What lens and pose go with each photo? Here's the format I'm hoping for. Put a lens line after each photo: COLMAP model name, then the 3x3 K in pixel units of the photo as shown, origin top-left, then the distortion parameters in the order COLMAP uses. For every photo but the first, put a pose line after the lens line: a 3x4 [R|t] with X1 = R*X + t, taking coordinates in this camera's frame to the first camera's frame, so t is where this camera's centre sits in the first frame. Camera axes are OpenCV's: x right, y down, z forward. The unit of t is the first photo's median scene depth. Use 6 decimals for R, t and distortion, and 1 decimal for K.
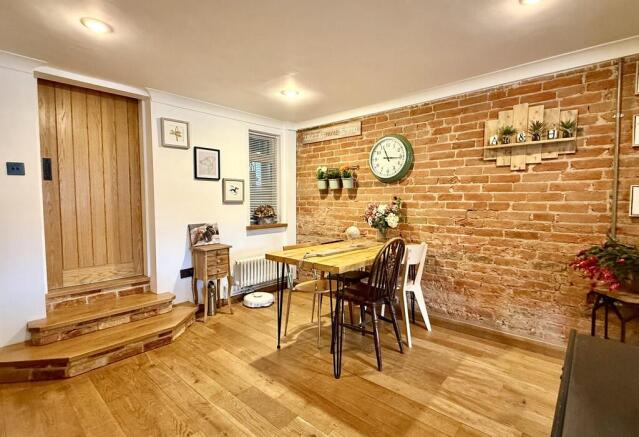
lens RADIAL K [[300.7, 0, 322.2], [0, 300.7, 218.8], [0, 0, 1]] dist [-0.003612, -0.000383]
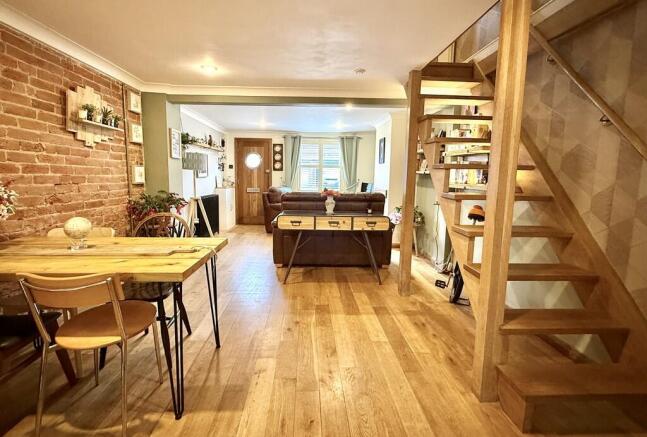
lens RADIAL K [[302.2, 0, 321.5], [0, 302.2, 215.3], [0, 0, 1]] dist [-0.001686, 0.000428]
pose [[-0.697896, -0.104320, 0.708561, -0.703626], [0.025965, 0.984999, 0.170594, -0.073147], [-0.715728, 0.137454, -0.684718, 1.093216]]
